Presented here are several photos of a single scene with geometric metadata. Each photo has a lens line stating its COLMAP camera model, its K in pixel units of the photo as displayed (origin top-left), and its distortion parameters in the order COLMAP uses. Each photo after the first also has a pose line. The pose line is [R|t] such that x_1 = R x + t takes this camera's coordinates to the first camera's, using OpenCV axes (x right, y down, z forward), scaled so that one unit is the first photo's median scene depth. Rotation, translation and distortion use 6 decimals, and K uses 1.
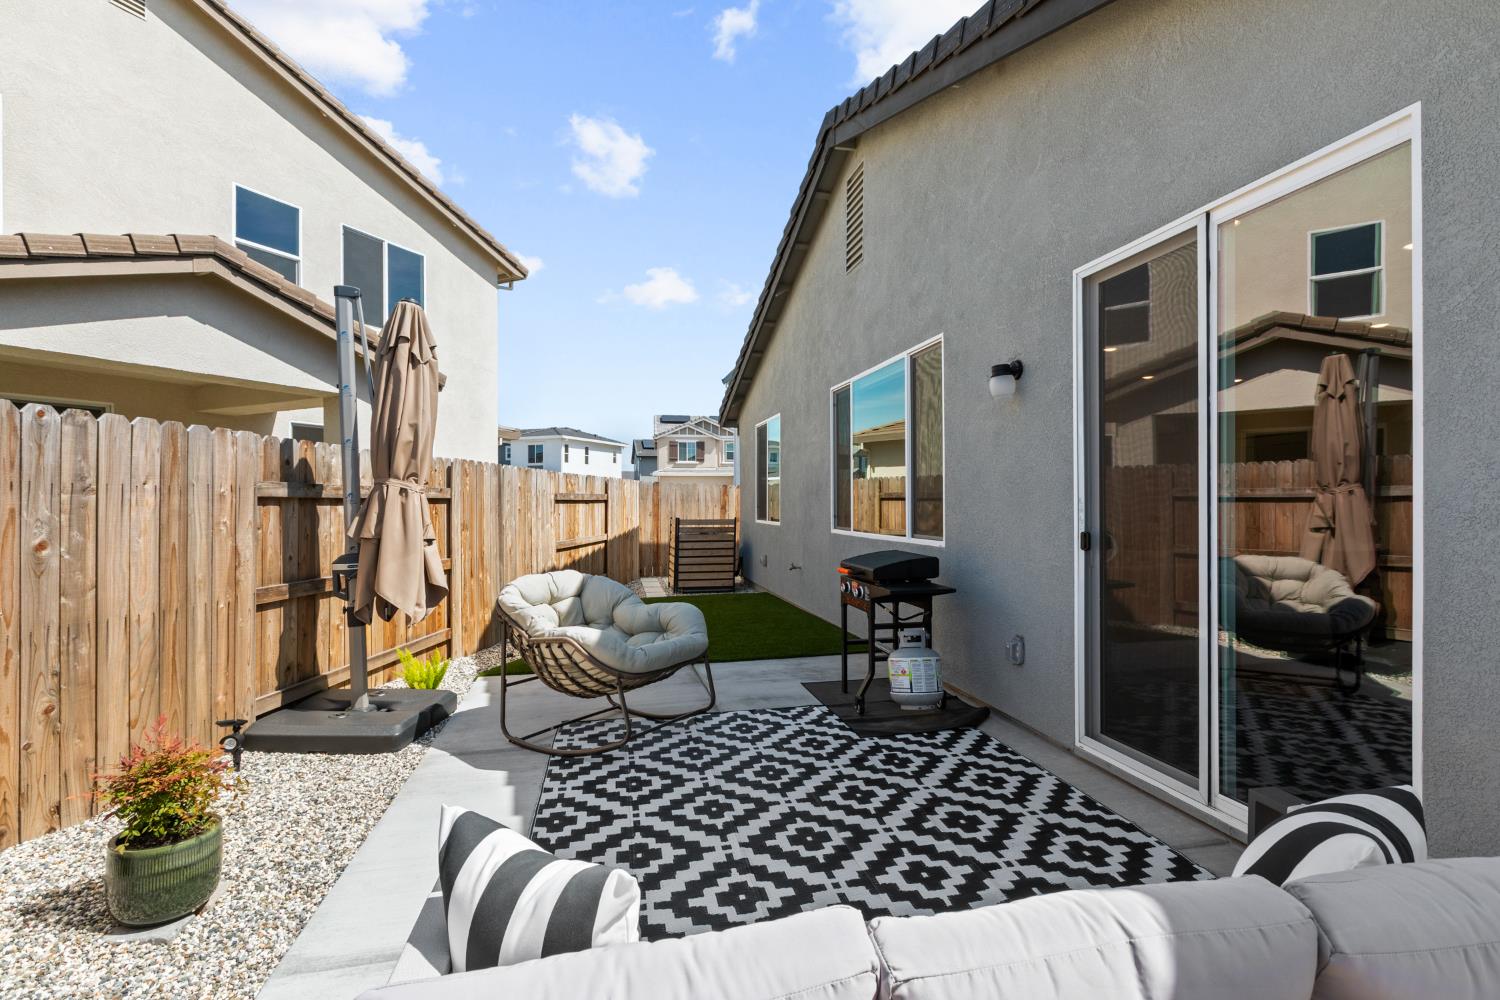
lens RADIAL K [[672.6, 0, 747.5], [0, 672.6, 499.5], [0, 0, 1]] dist [0.005412, -0.000930]
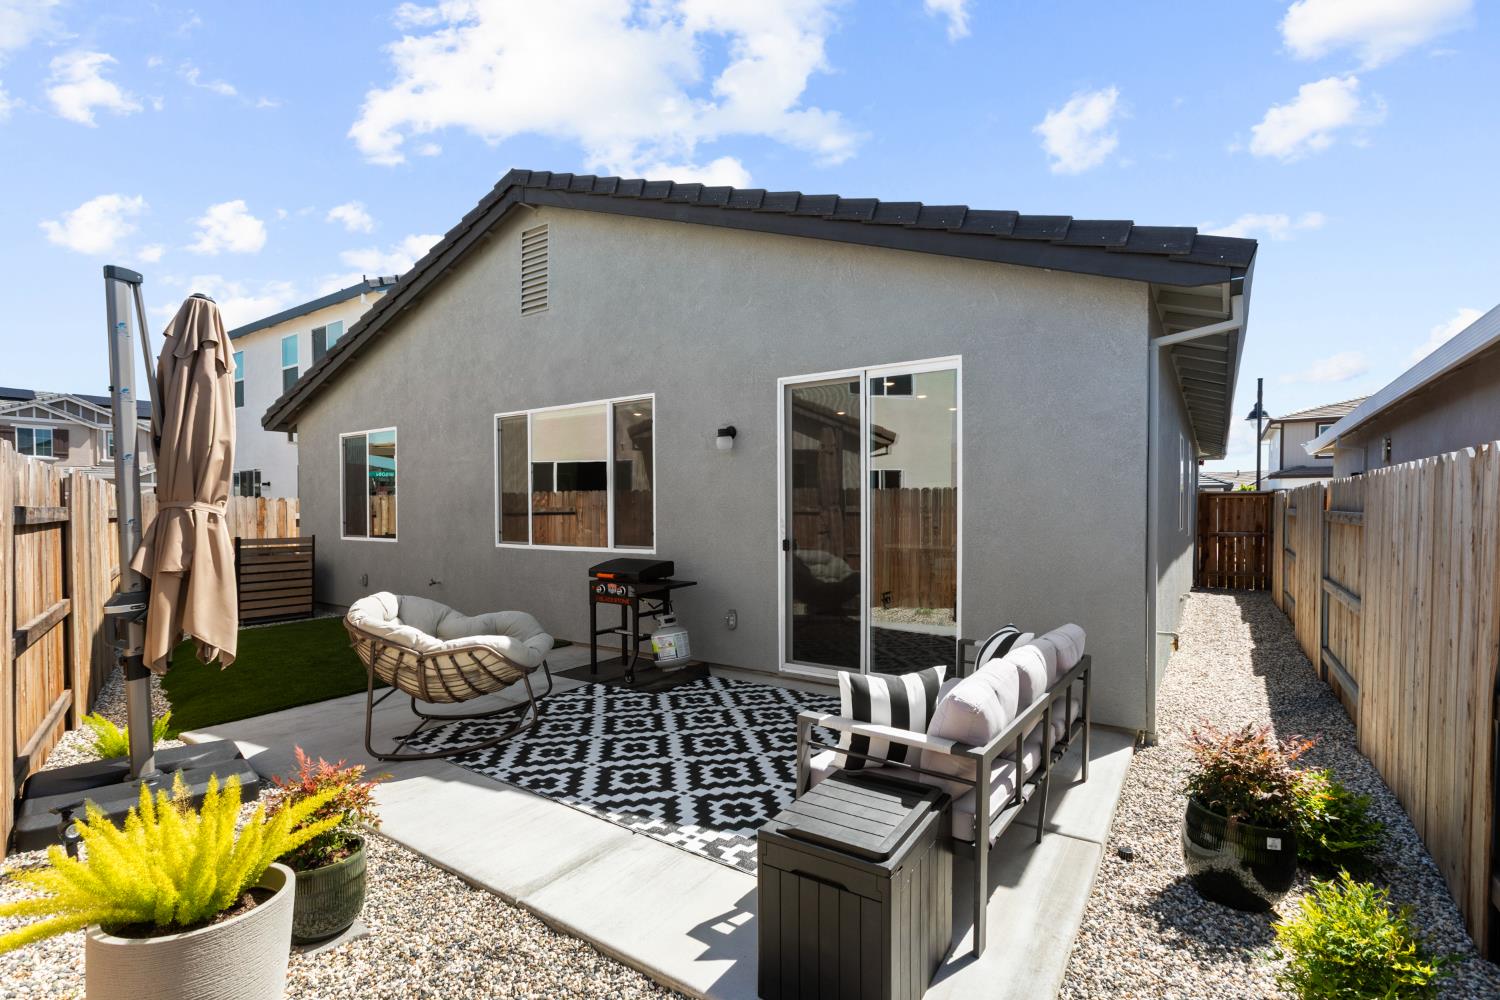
lens RADIAL K [[672.6, 0, 724.4], [0, 672.6, 515.3], [0, 0, 1]] dist [0.005412, -0.000930]
pose [[0.747314, -0.006079, 0.664443, -0.631184], [0.000329, 0.999961, 0.008778, -0.022569], [-0.664471, -0.006342, 0.747287, -0.115038]]
